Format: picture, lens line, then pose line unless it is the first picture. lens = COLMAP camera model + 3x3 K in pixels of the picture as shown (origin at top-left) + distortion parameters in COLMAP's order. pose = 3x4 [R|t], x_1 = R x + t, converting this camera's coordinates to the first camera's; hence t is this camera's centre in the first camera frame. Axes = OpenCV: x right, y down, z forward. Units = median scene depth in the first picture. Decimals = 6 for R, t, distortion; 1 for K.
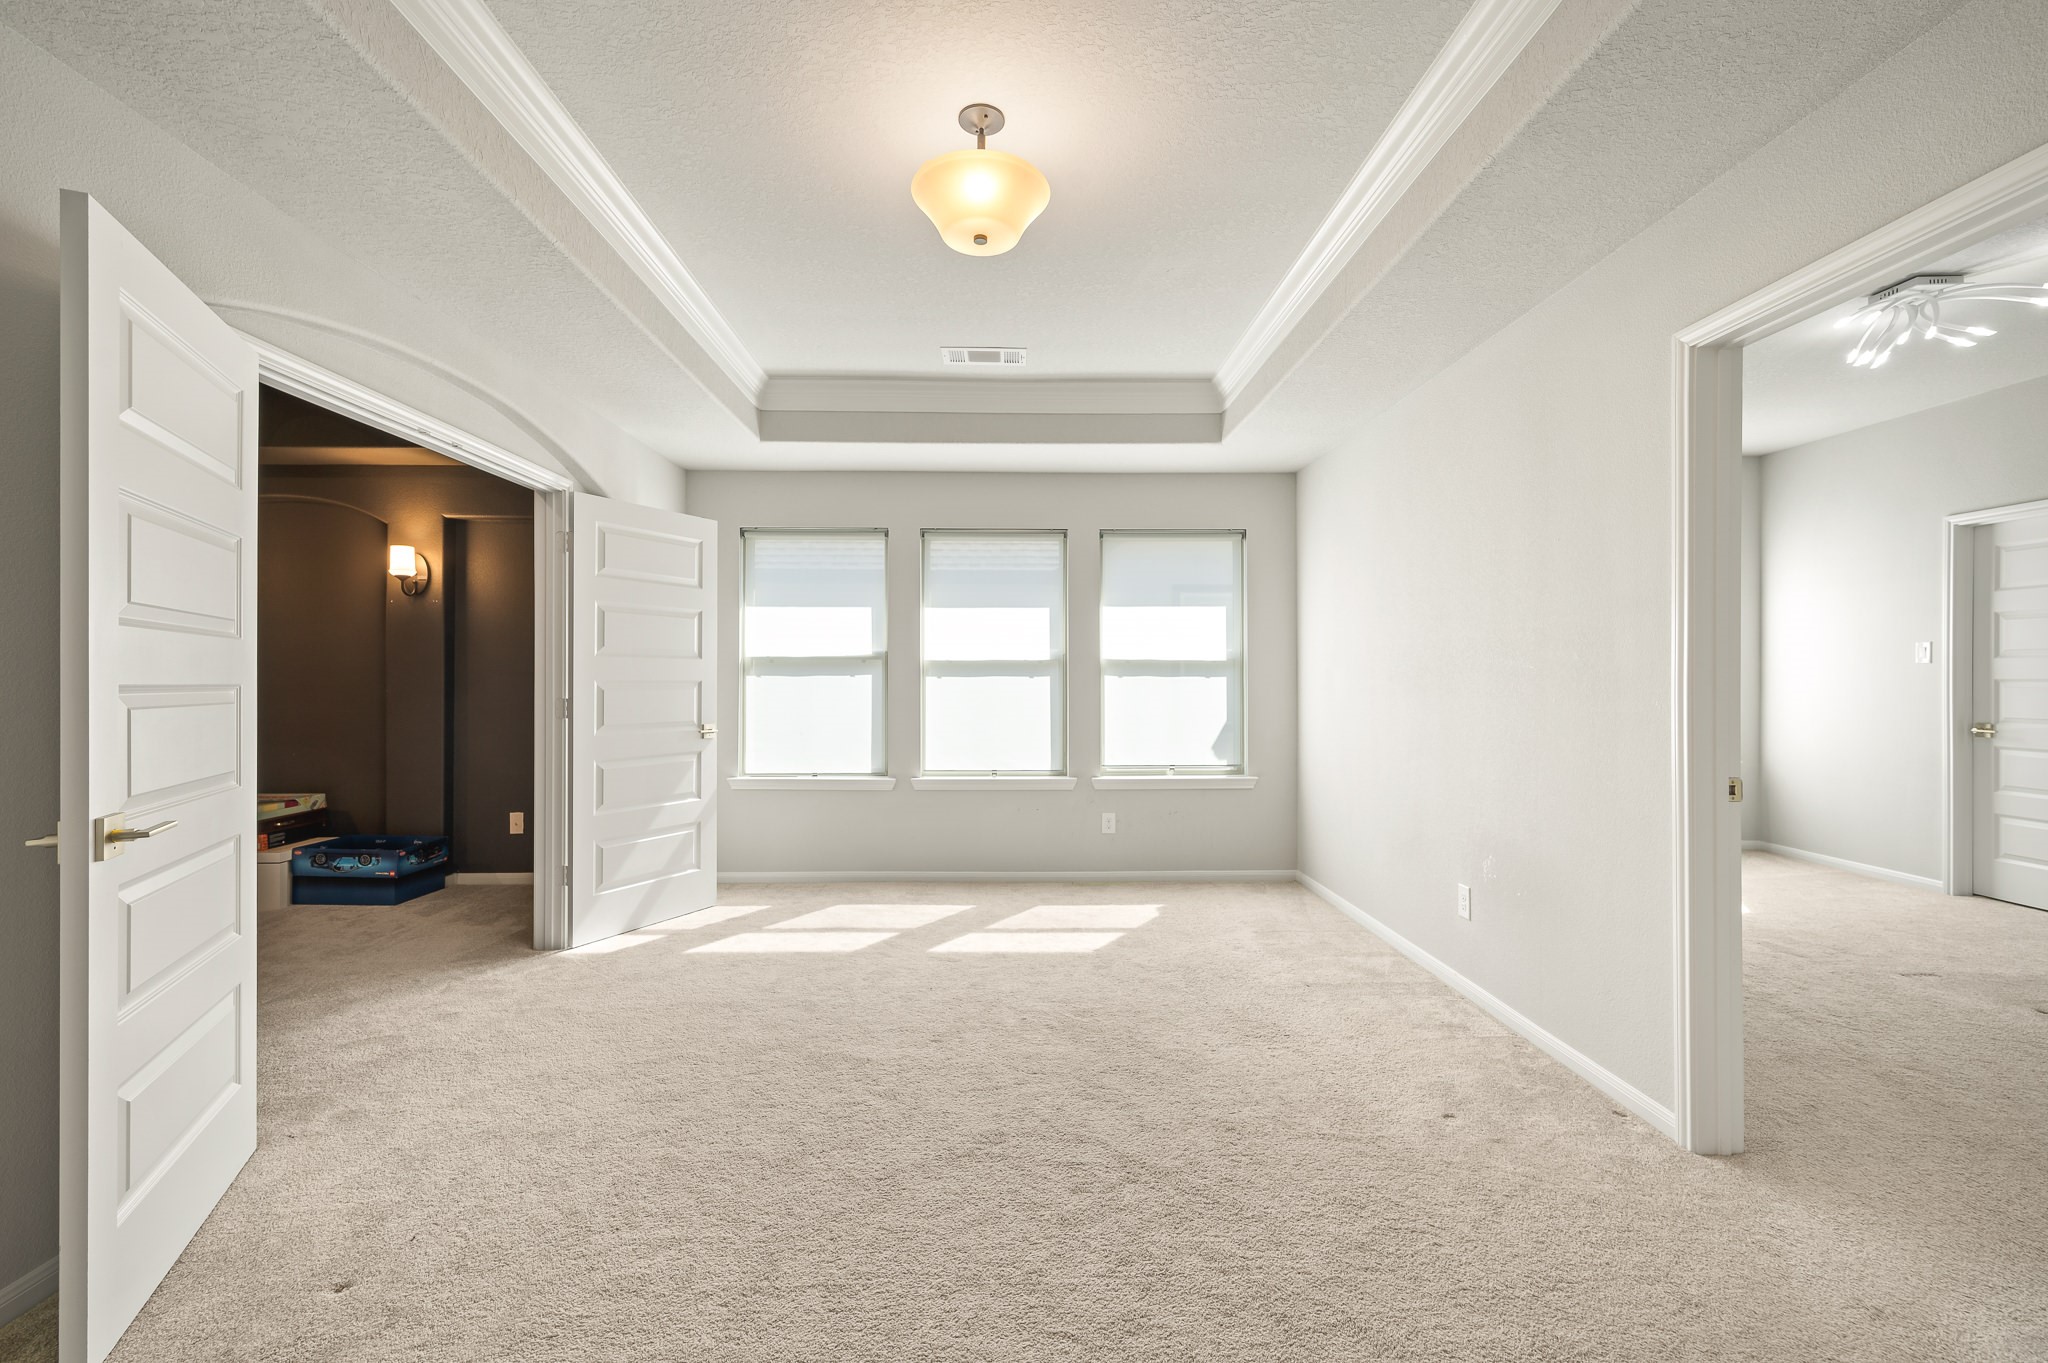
lens RADIAL K [[820.2, 0, 1030.2], [0, 820.2, 677.2], [0, 0, 1]] dist [0.001574, -0.000139]
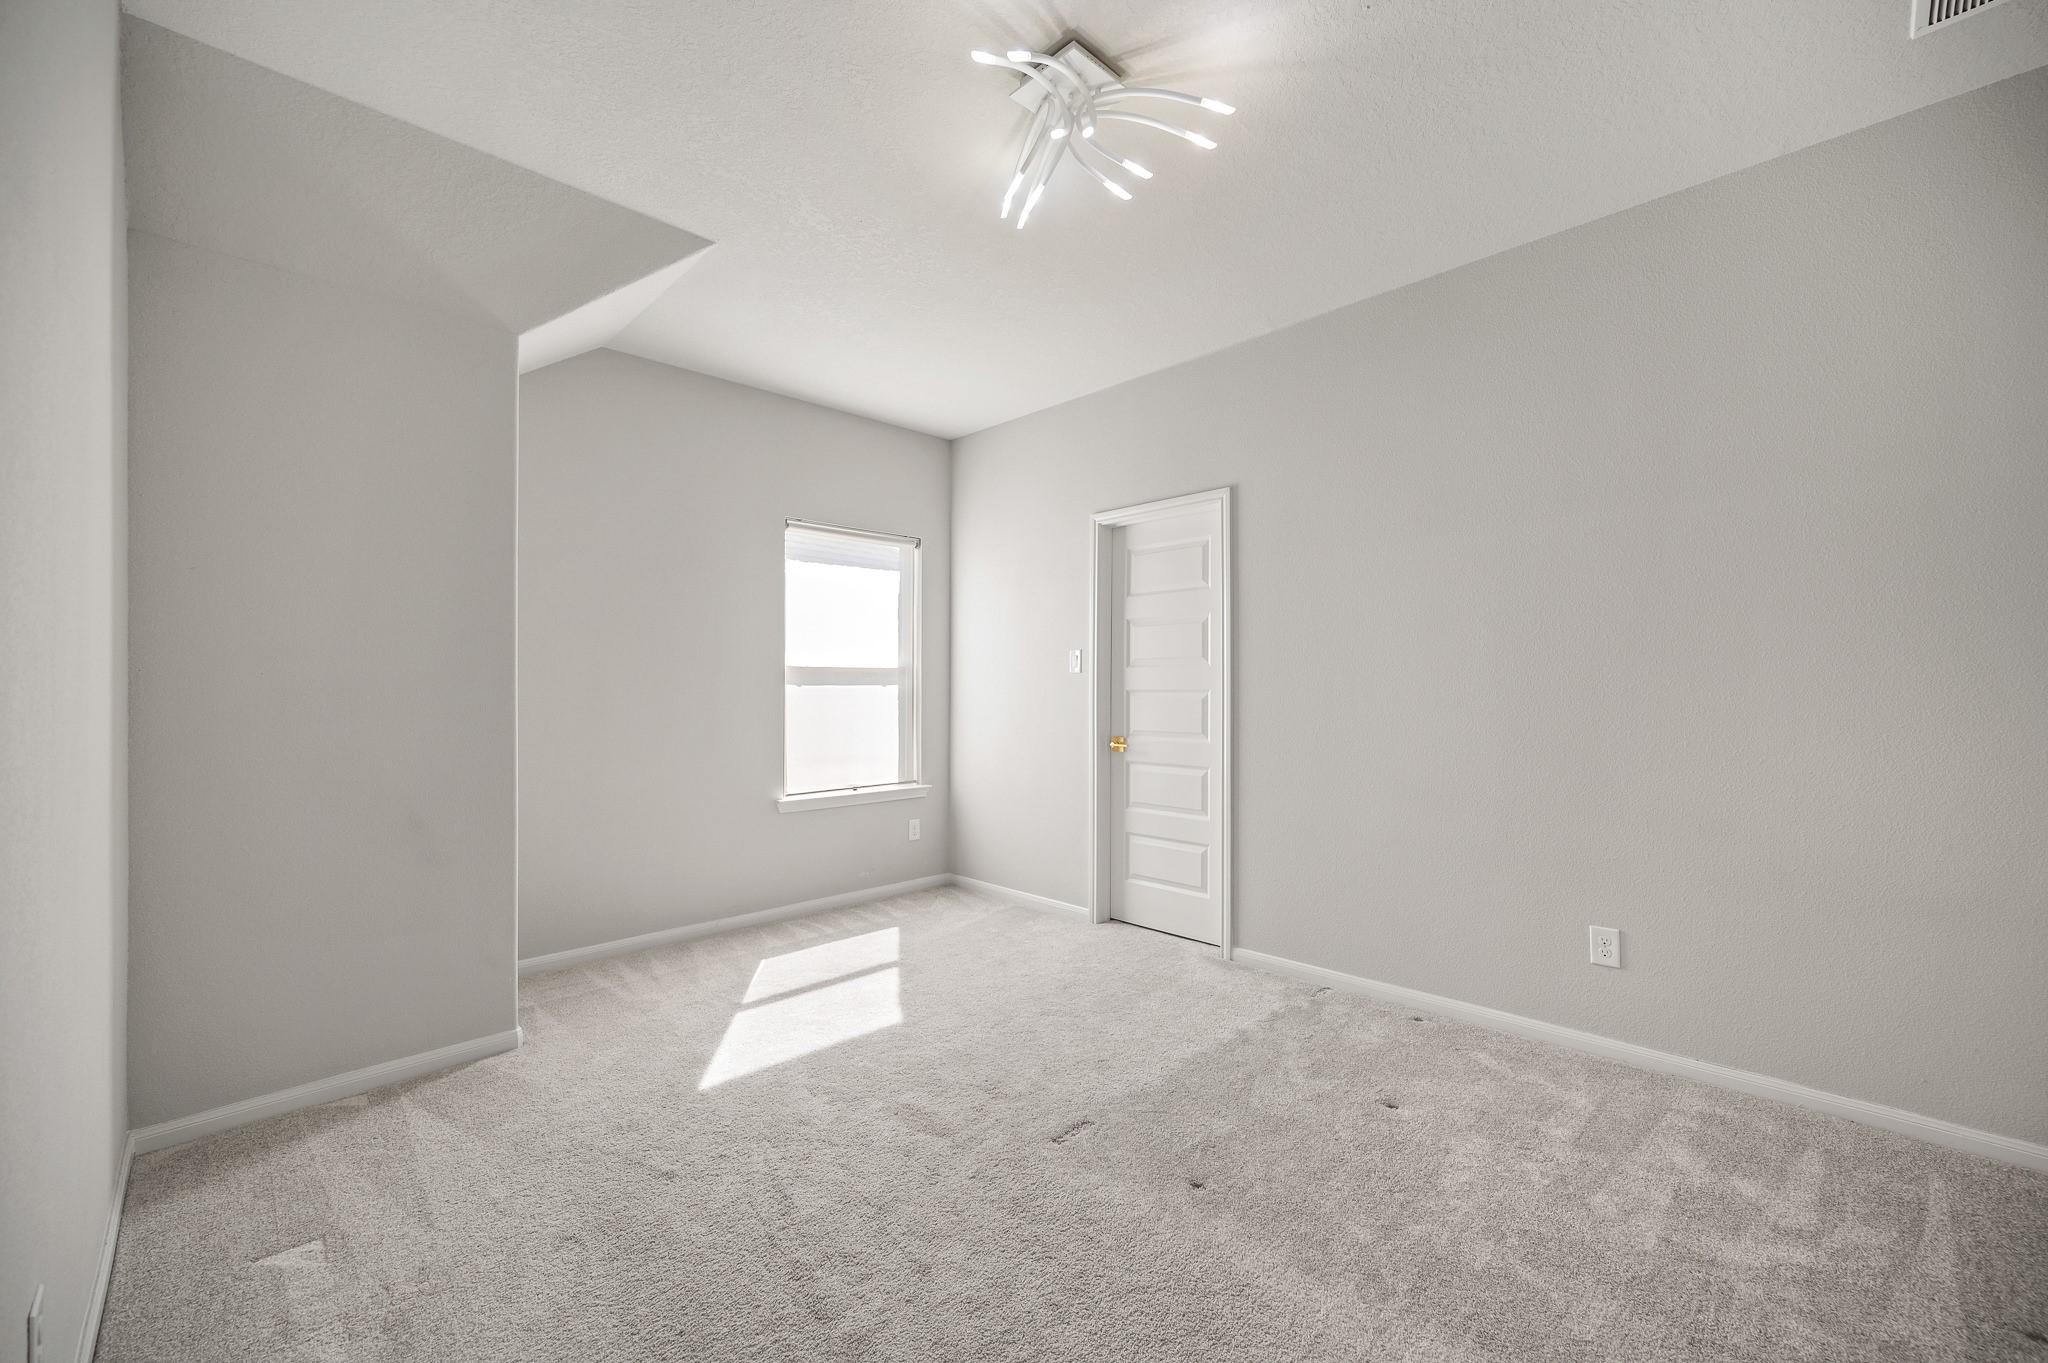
lens RADIAL K [[820.2, 0, 1016.4], [0, 820.2, 685.0], [0, 0, 1]] dist [0.001574, -0.000139]
pose [[0.726857, 0.003187, 0.686781, 0.434656], [-0.003785, 0.999993, -0.000635, -0.001958], [-0.686778, -0.002138, 0.726864, 0.402119]]
